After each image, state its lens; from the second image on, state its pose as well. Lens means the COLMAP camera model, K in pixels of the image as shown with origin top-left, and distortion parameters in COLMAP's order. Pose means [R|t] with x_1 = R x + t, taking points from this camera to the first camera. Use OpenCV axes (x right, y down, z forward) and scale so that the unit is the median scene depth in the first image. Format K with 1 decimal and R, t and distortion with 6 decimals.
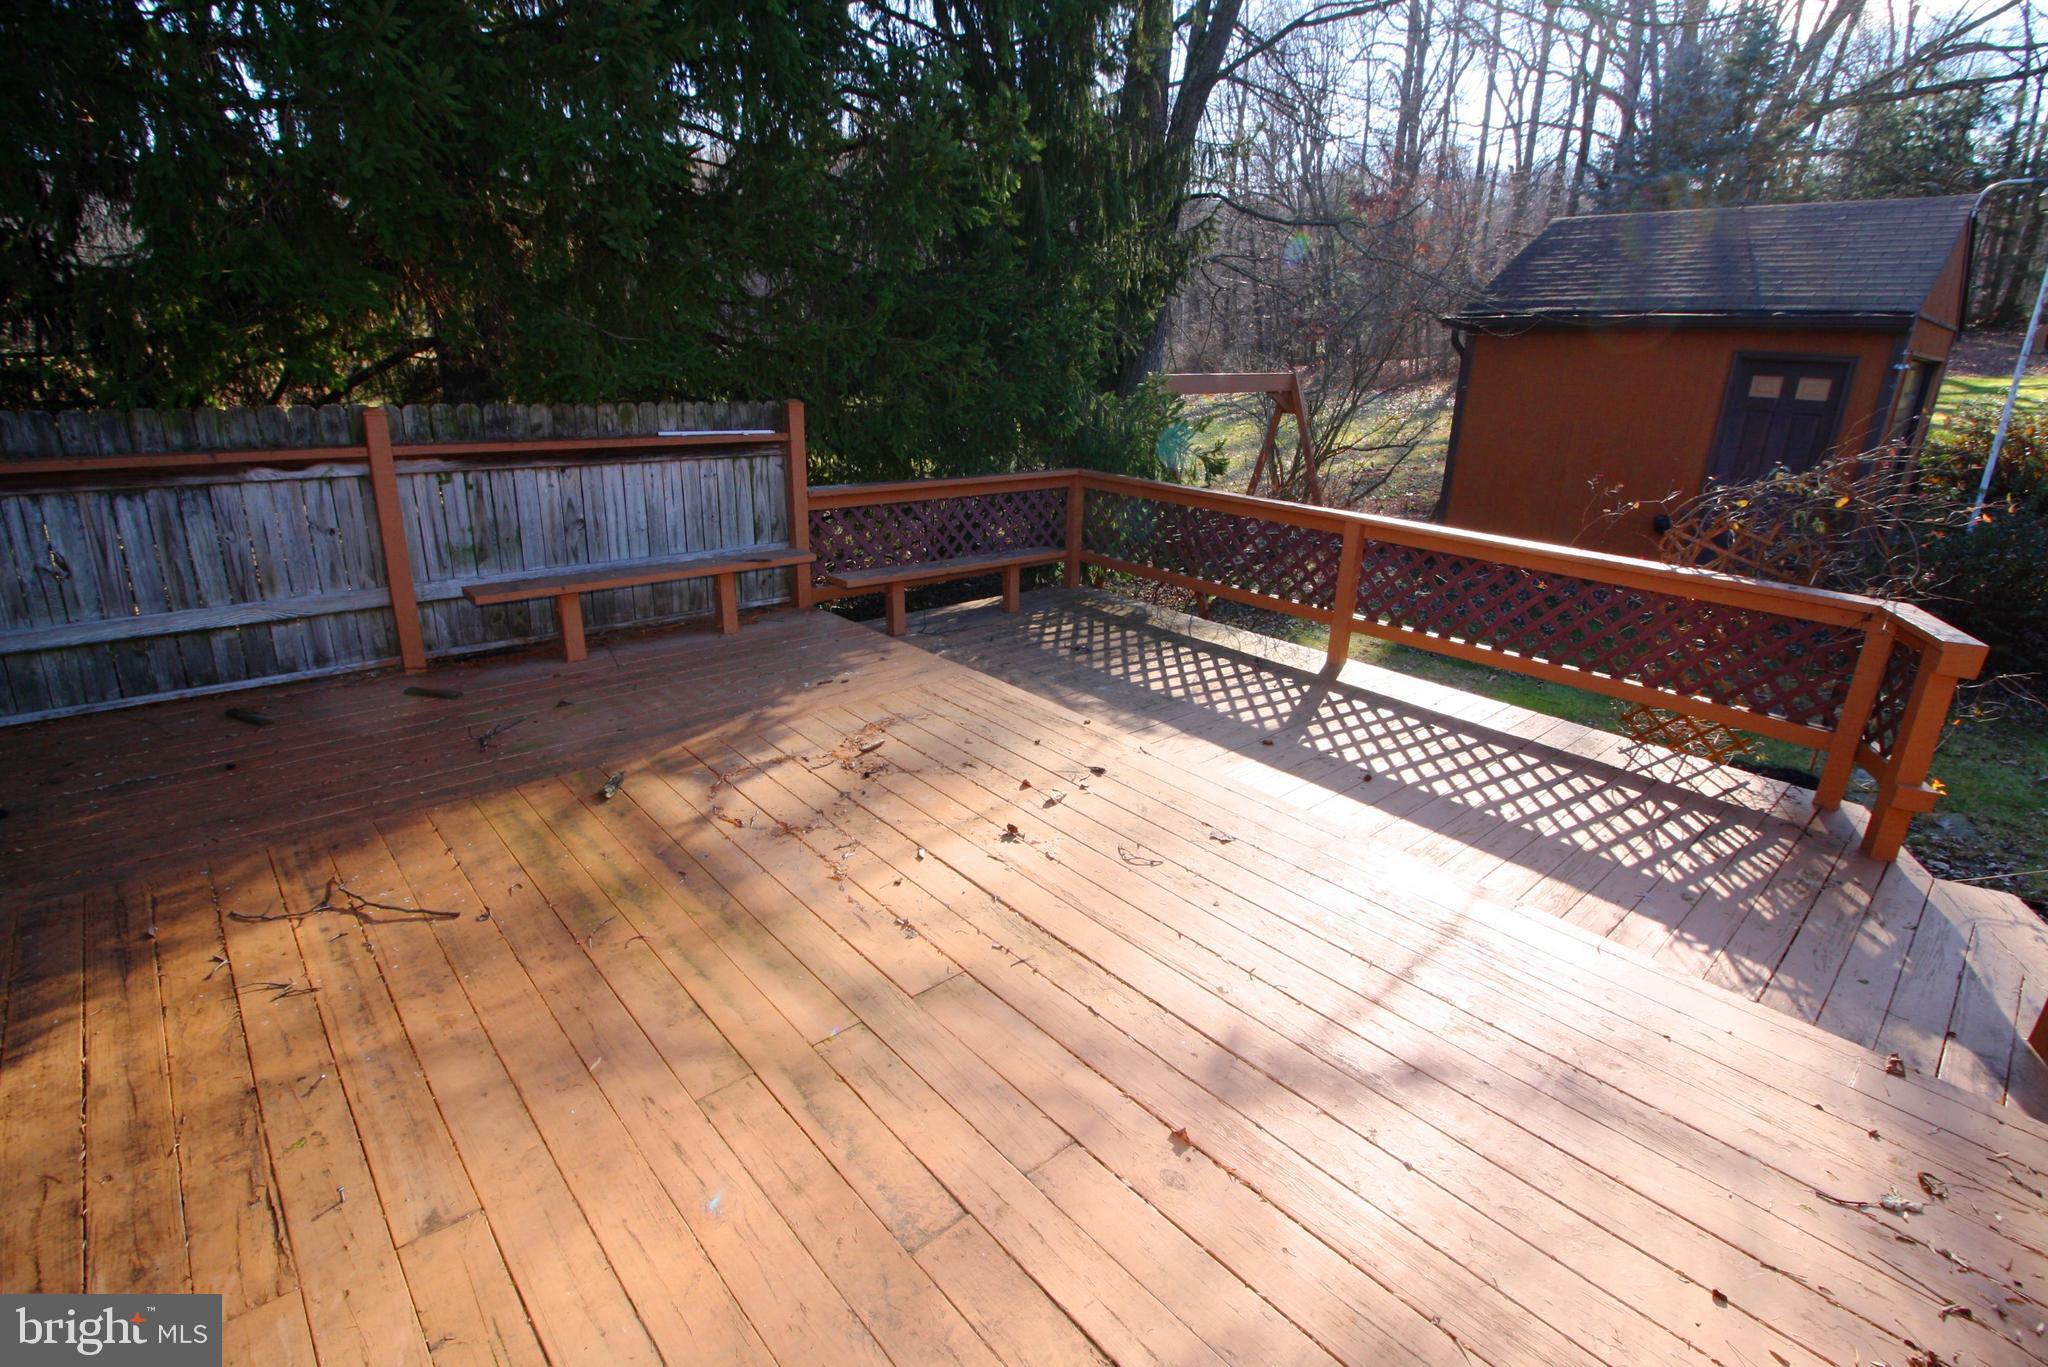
lens RADIAL K [[923.4, 0, 1024.0], [0, 923.4, 683.5], [0, 0, 1]] dist [0.000387, -0.006123]
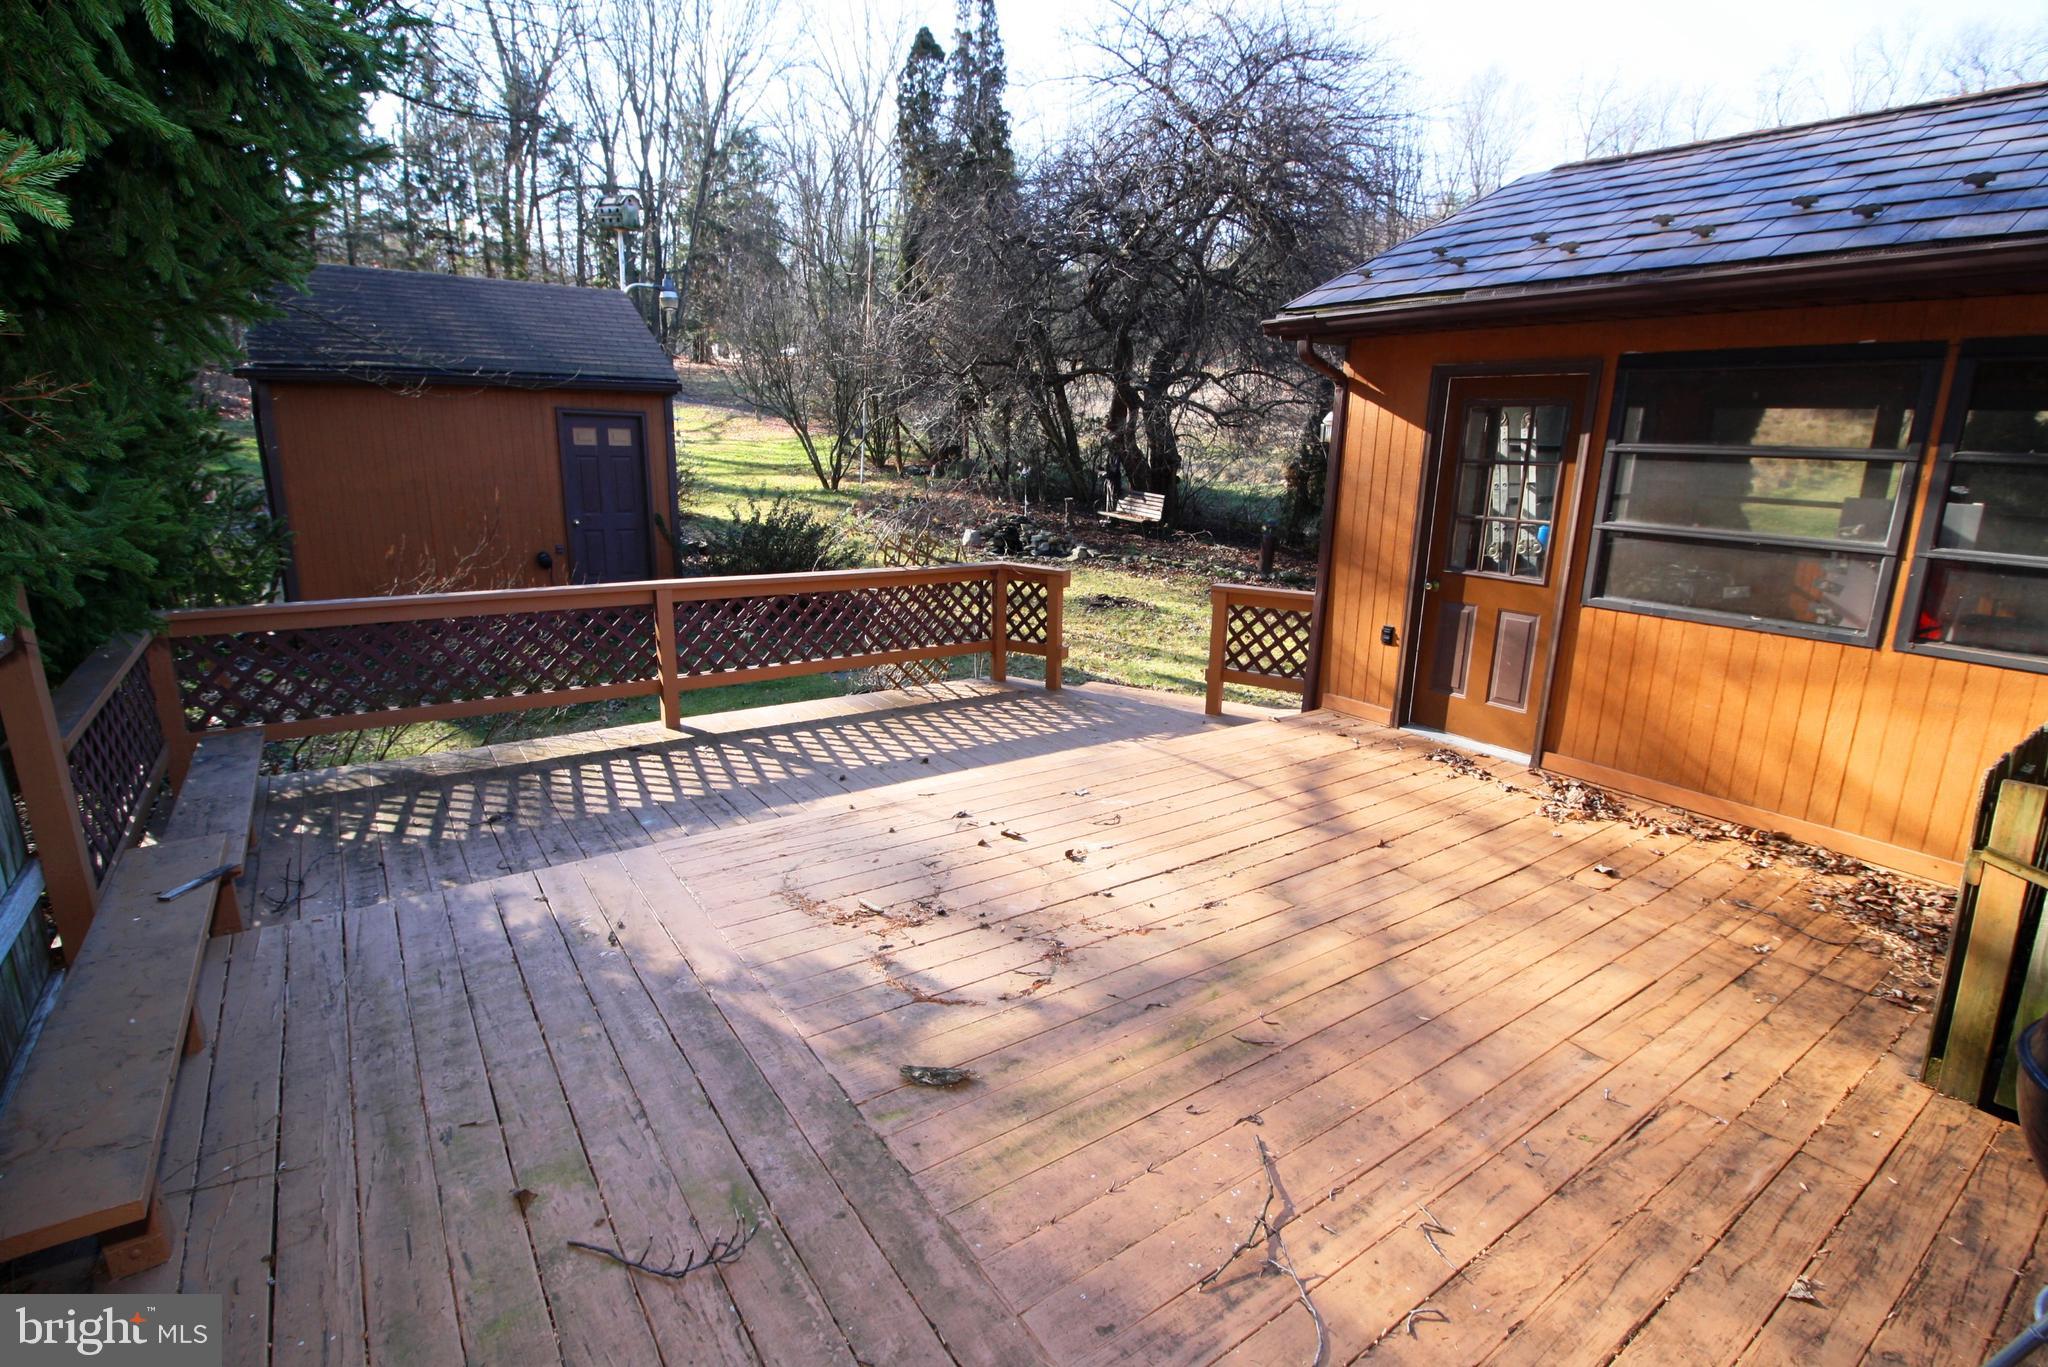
lens RADIAL K [[975.5, 0, 1024.0], [0, 975.5, 683.5], [0, 0, 1]] dist [-0.001414, -0.000261]
pose [[0.127124, -0.275980, 0.952720, -0.860739], [0.315940, 0.921750, 0.224852, -0.254868], [-0.940224, 0.272418, 0.204369, 0.562797]]
